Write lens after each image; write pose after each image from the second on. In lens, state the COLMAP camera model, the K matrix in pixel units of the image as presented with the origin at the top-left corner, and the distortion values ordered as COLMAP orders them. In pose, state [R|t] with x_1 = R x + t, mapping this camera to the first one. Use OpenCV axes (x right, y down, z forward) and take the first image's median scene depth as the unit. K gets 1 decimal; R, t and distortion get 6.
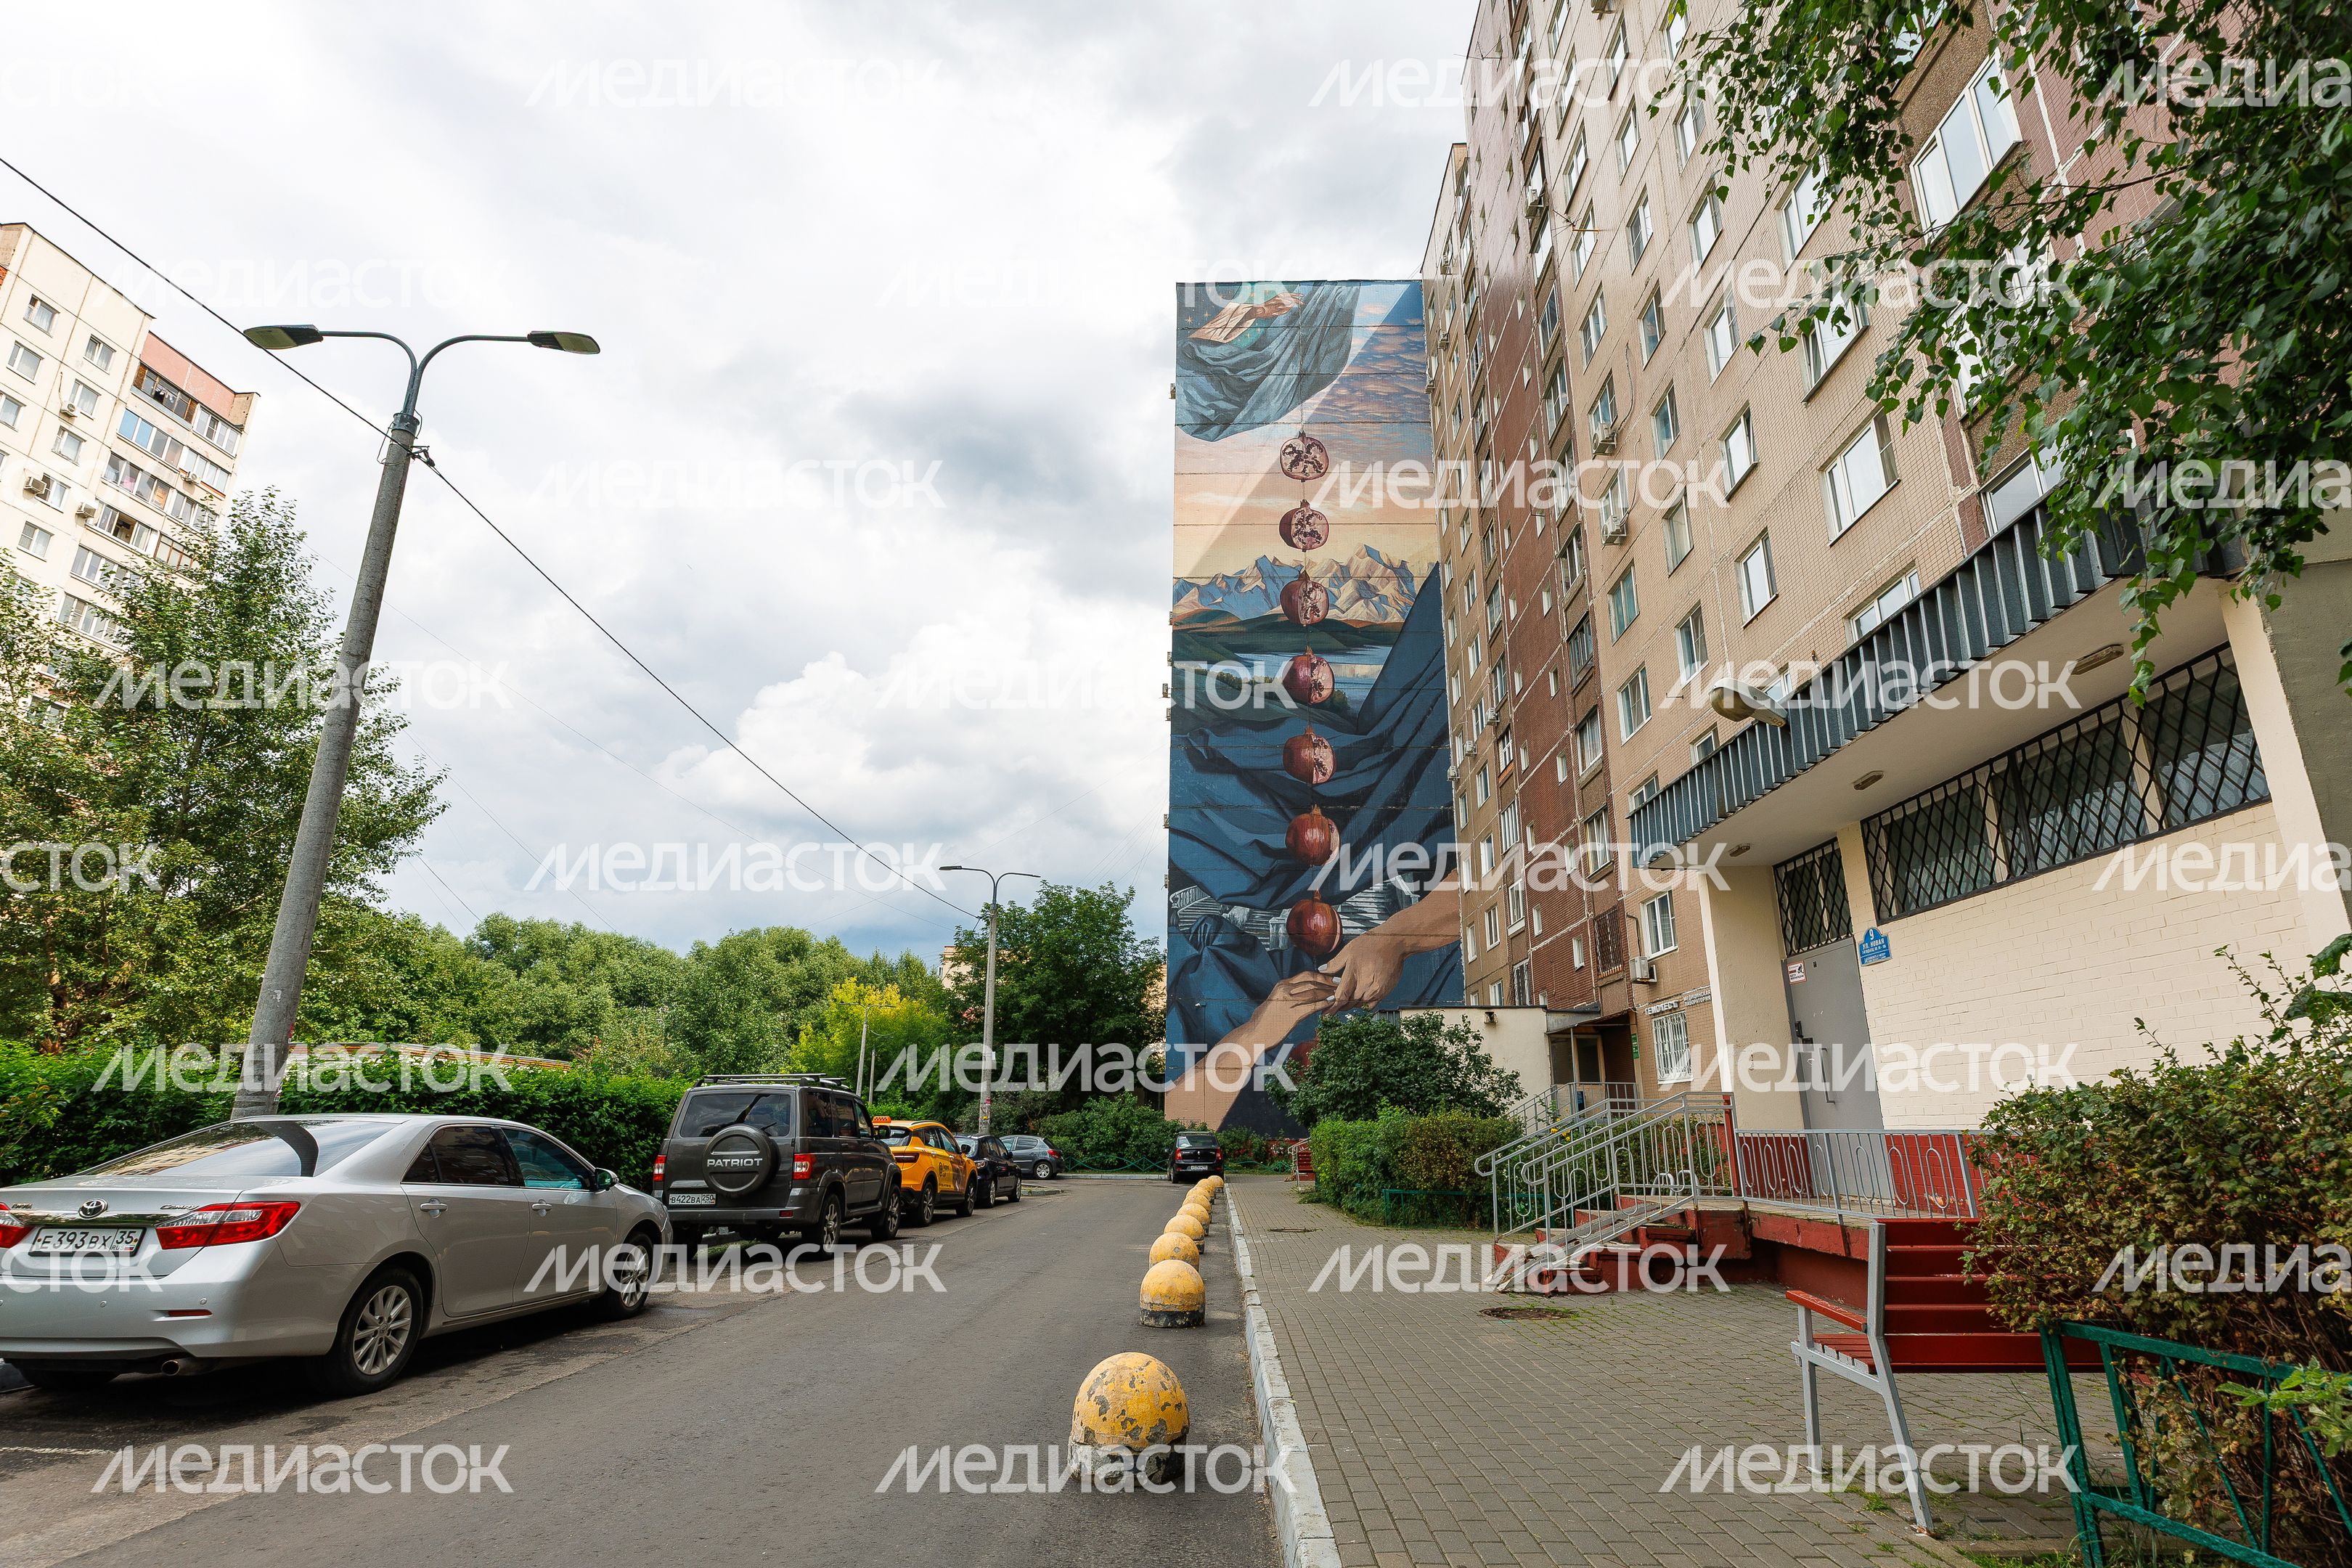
lens RADIAL K [[1157.1, 0, 1175.8], [0, 1157.1, 781.7], [0, 0, 1]] dist [0.002432, -0.000194]
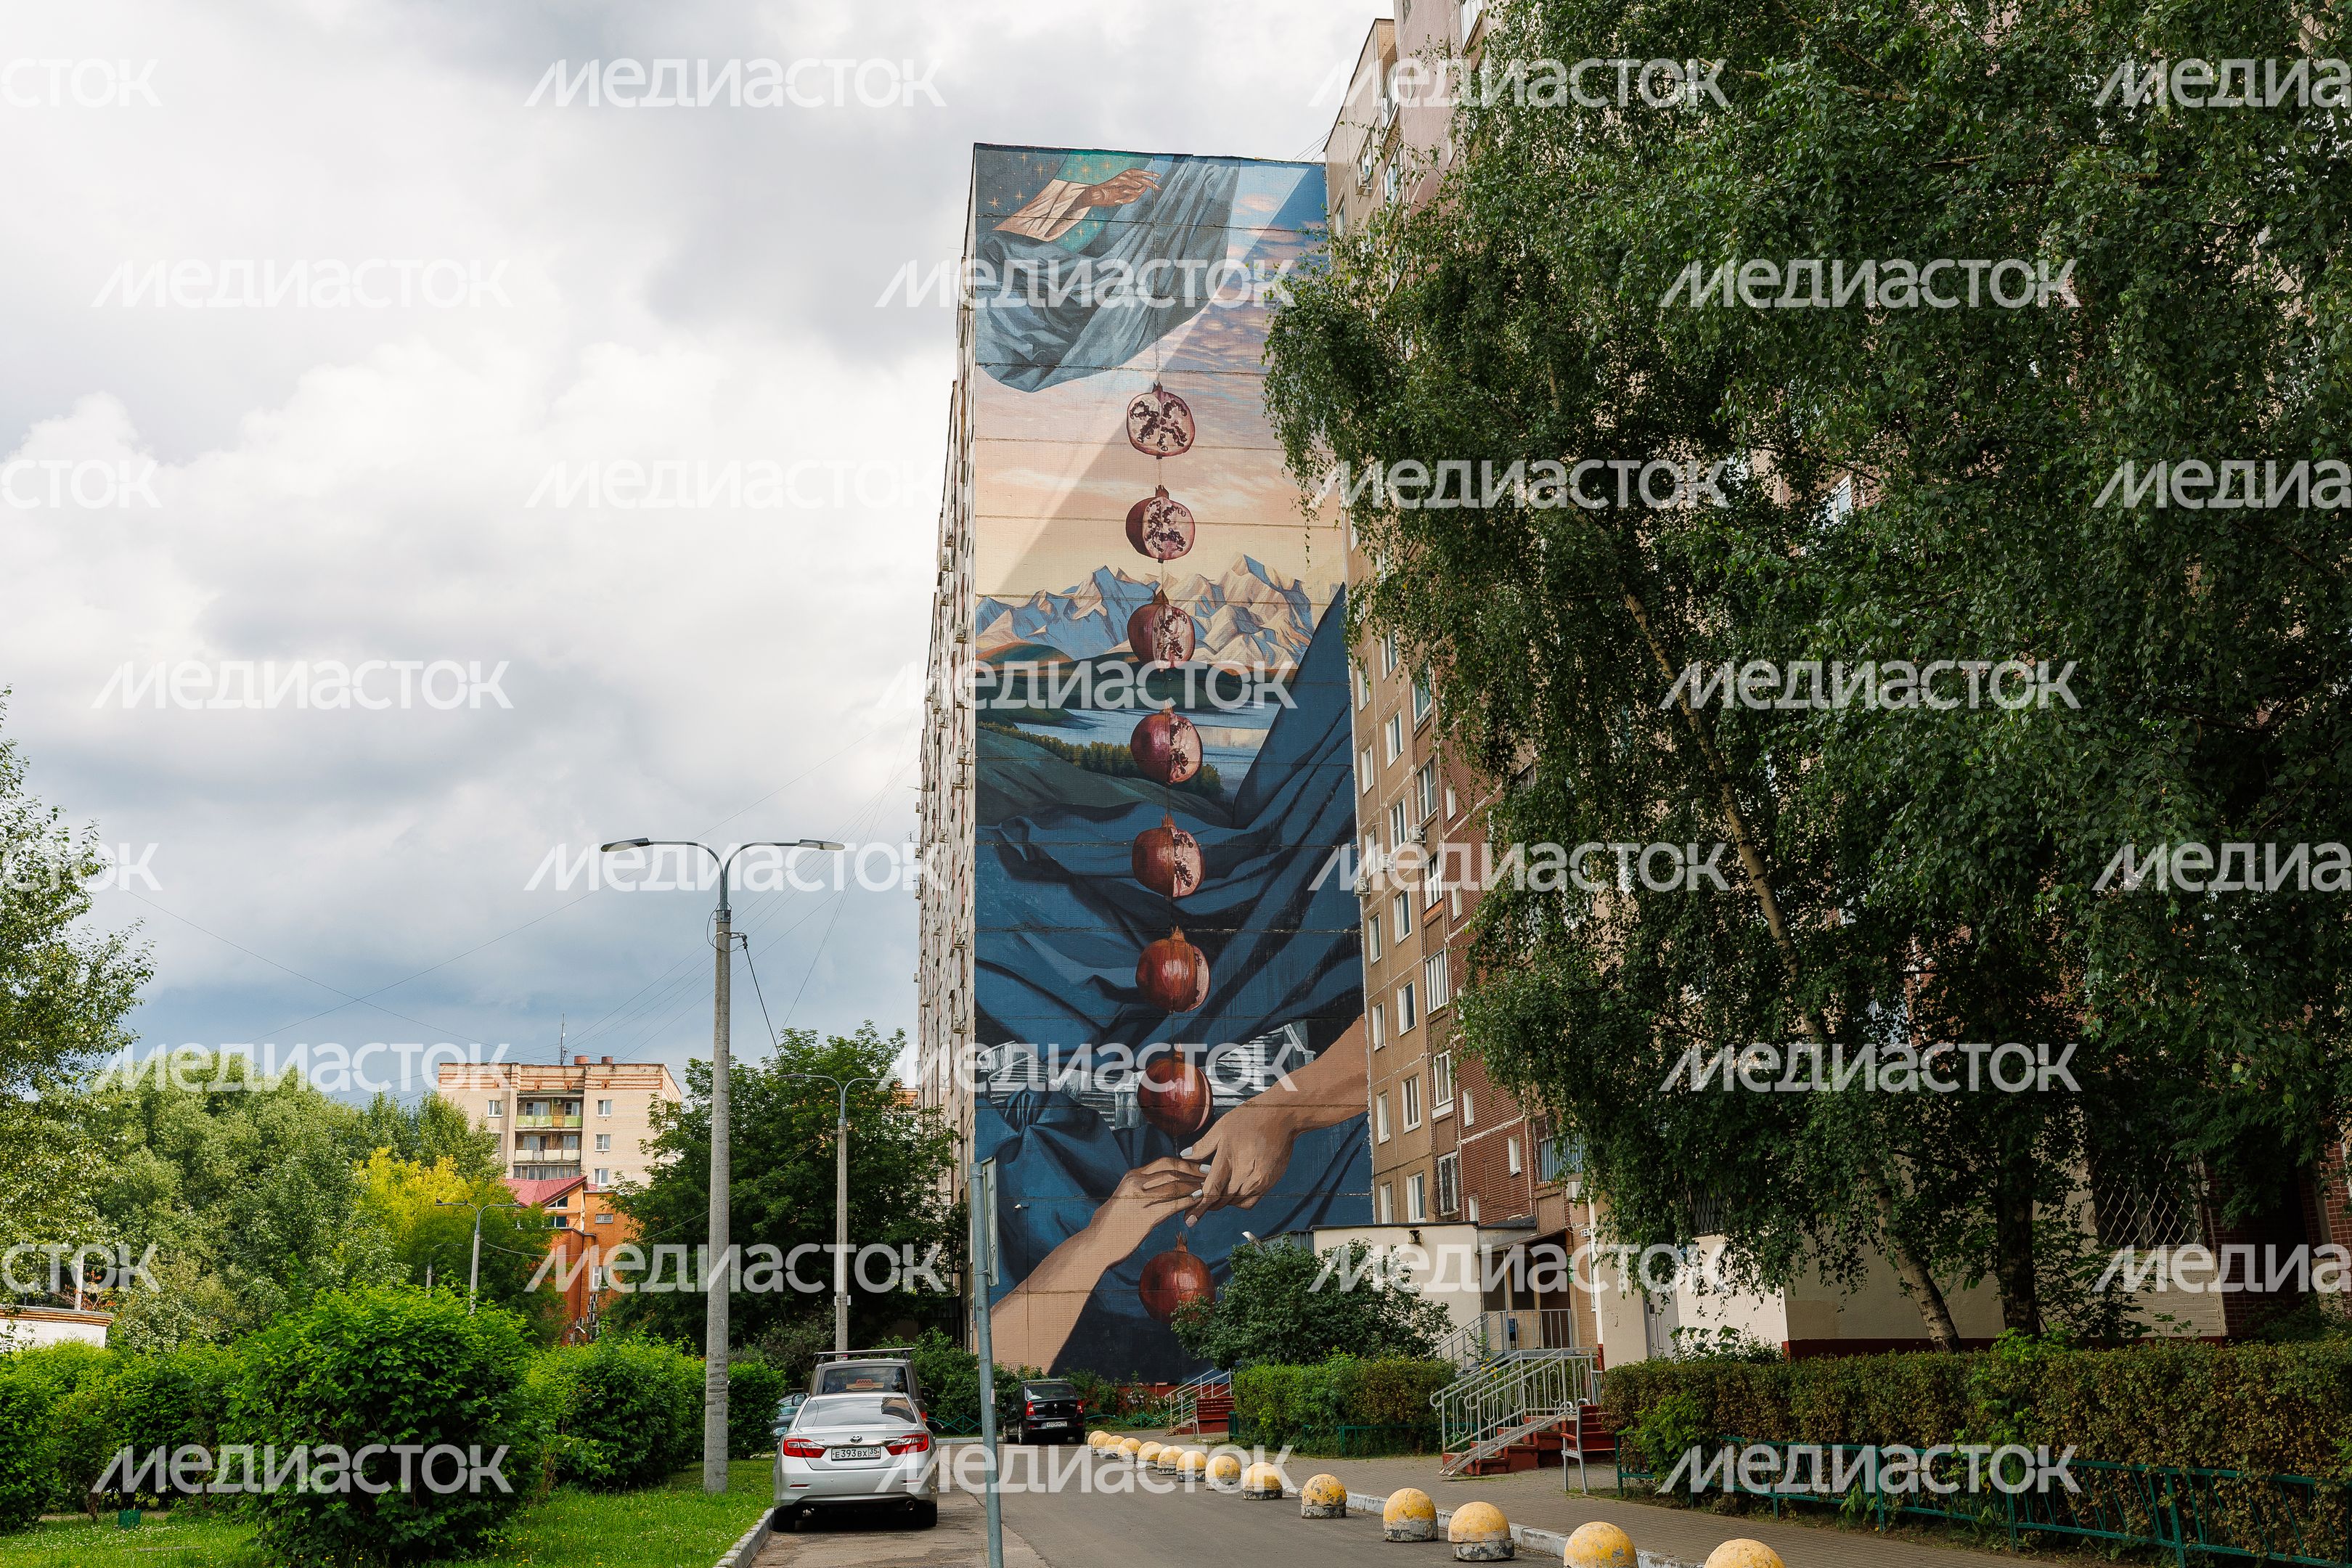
lens RADIAL K [[2157.4, 0, 1178.8], [0, 2157.4, 787.0], [0, 0, 1]] dist [0.029741, 0.000000]
pose [[0.985341, 0.010743, 0.170260, -0.108138], [-0.015901, 0.999454, 0.028956, -0.105352], [-0.169856, -0.031239, 0.984974, -0.329181]]
